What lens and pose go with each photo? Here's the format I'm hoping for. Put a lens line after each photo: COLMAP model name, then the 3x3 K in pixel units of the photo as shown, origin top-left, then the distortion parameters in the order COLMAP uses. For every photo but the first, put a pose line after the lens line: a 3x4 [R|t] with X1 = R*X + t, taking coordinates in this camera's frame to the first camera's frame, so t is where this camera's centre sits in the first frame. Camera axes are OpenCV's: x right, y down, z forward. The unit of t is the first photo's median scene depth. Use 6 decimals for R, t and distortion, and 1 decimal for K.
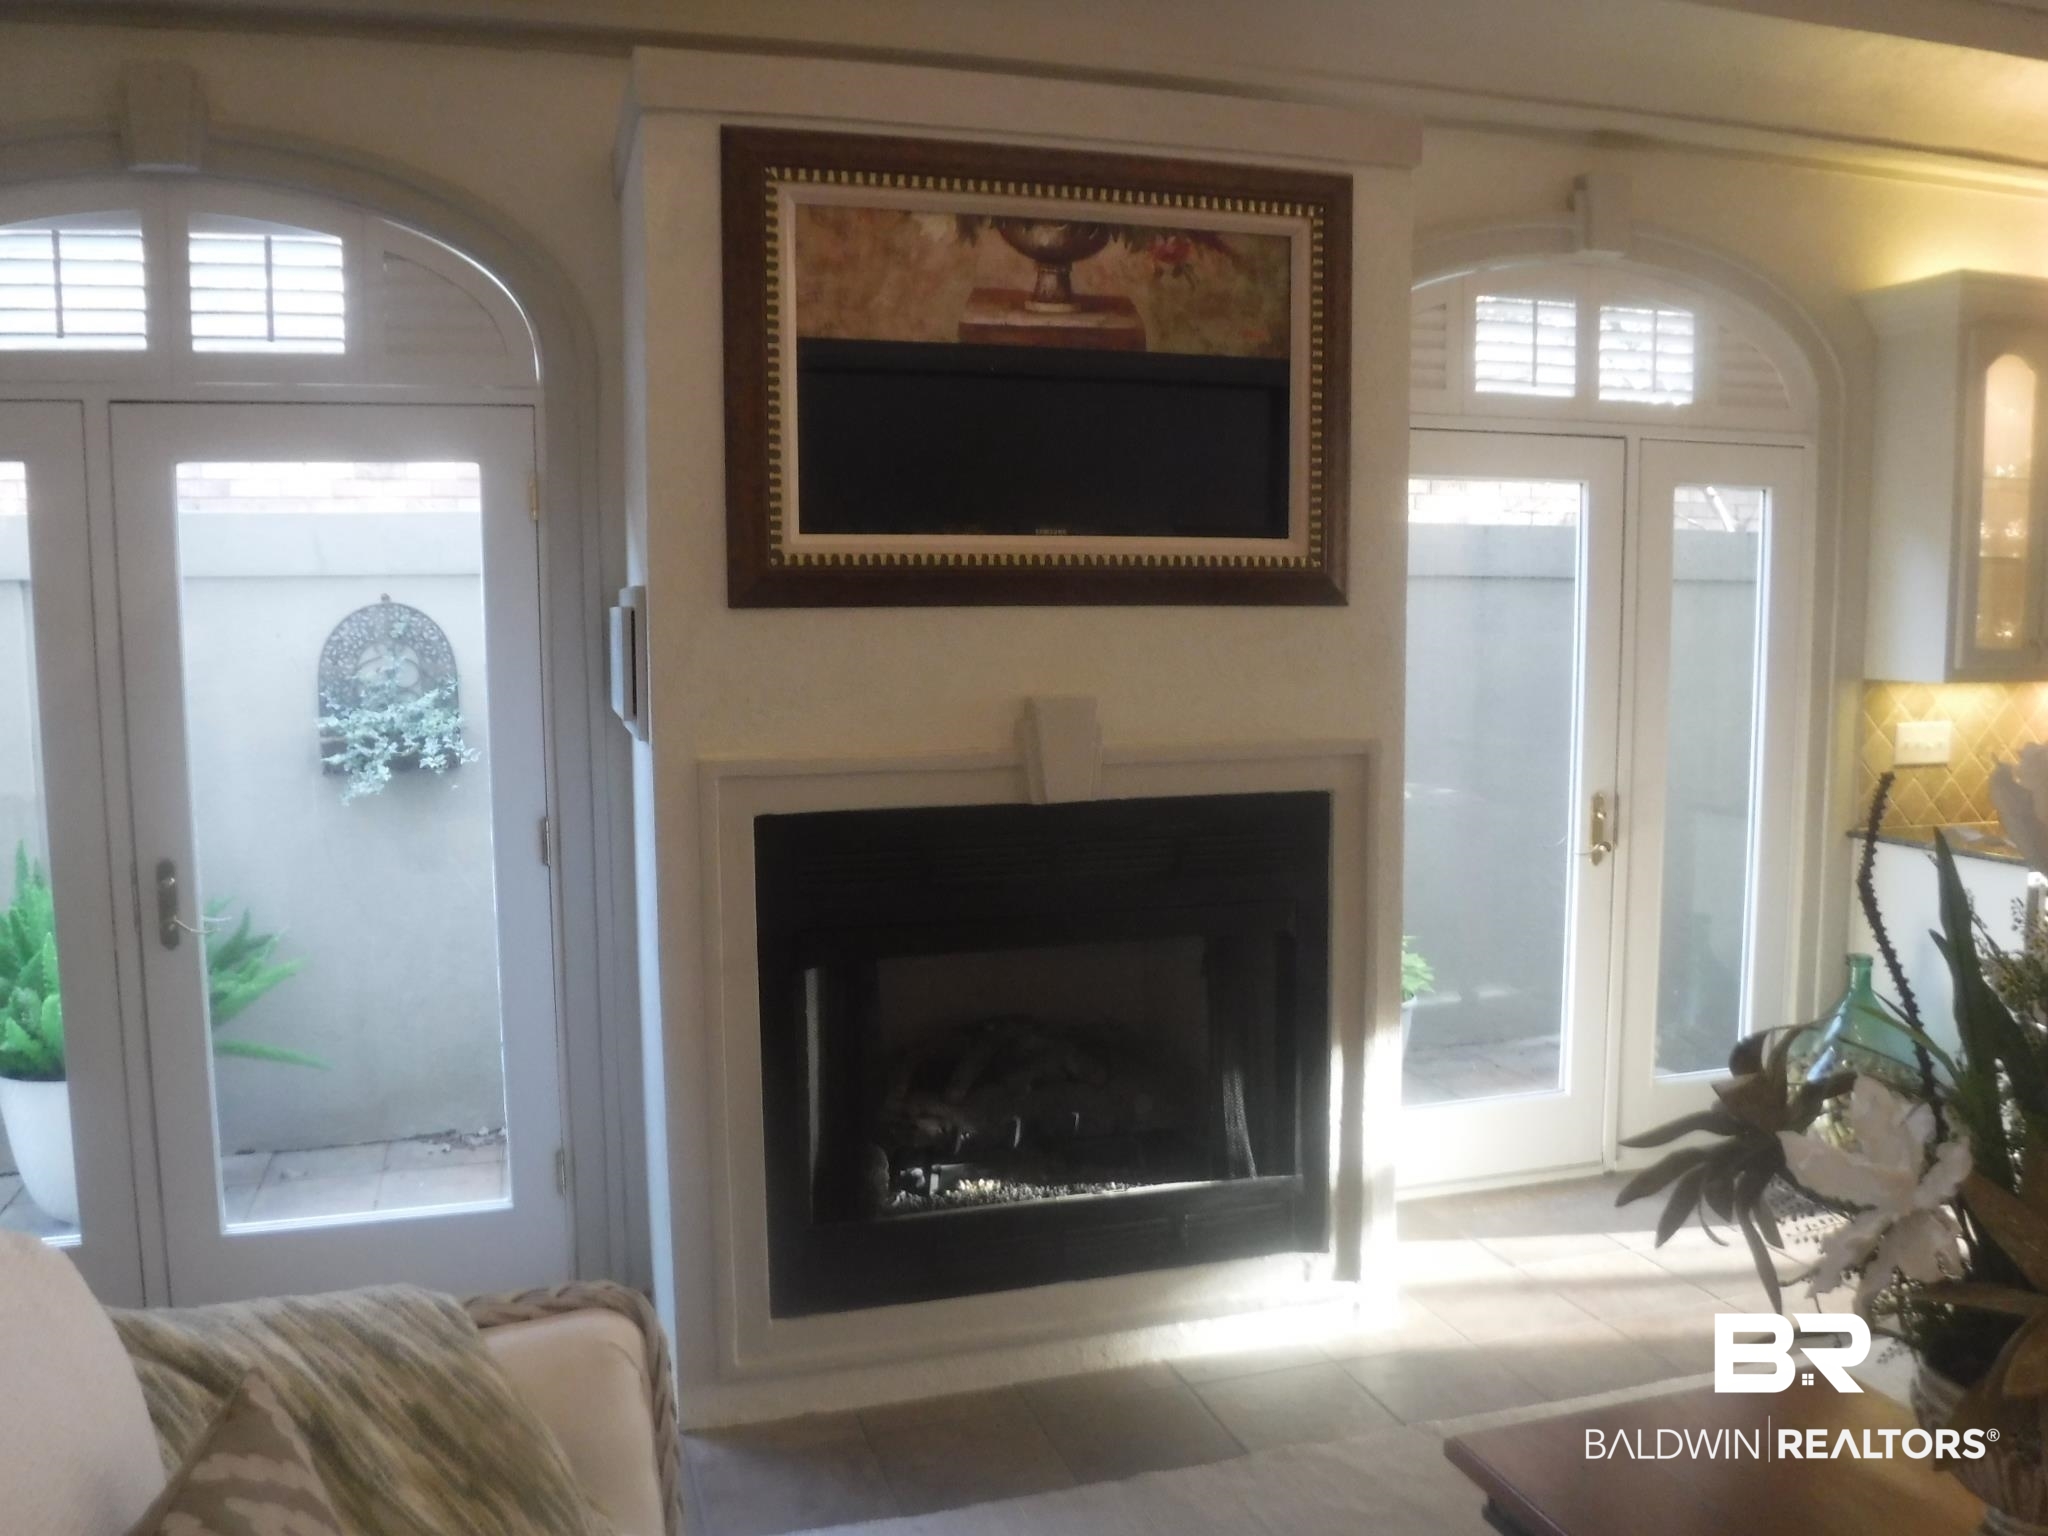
lens RADIAL K [[1671.8, 0, 1021.8], [0, 1671.8, 777.7], [0, 0, 1]] dist [-0.117168, 0.056393]
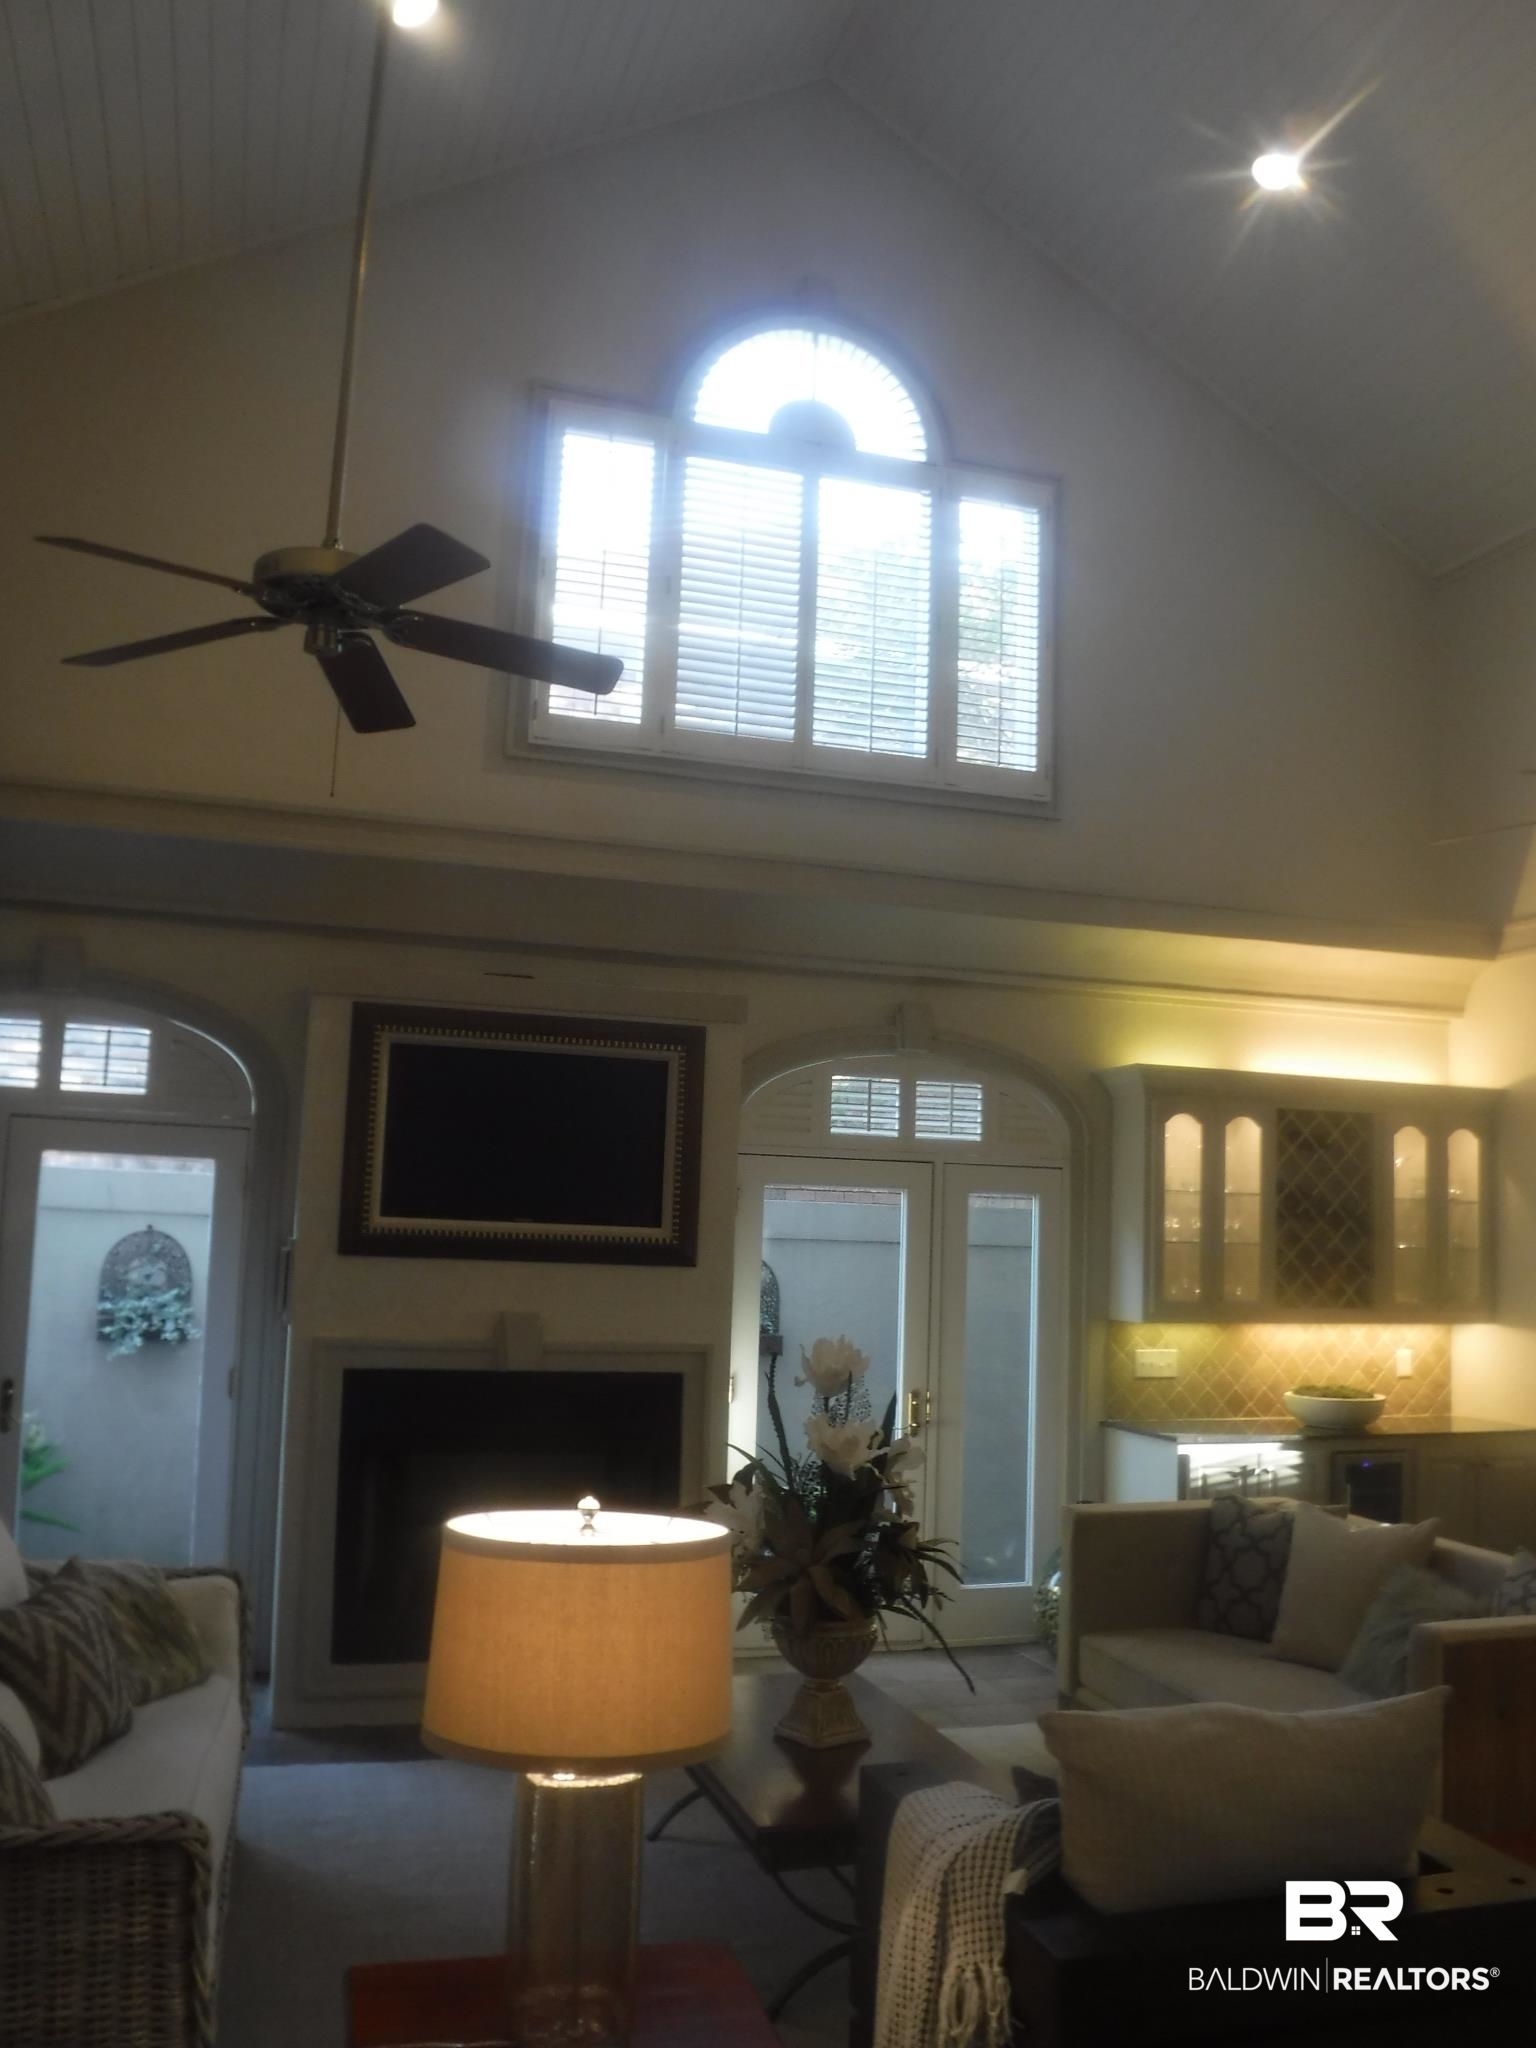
lens RADIAL K [[1671.8, 0, 810.9], [0, 1671.8, 997.0], [0, 0, 1]] dist [-0.117168, 0.056393]
pose [[0.999013, 0.040864, 0.017432, 0.219959], [-0.035532, 0.970457, -0.238645, 0.029478], [-0.026669, 0.237790, 0.970950, -0.629129]]
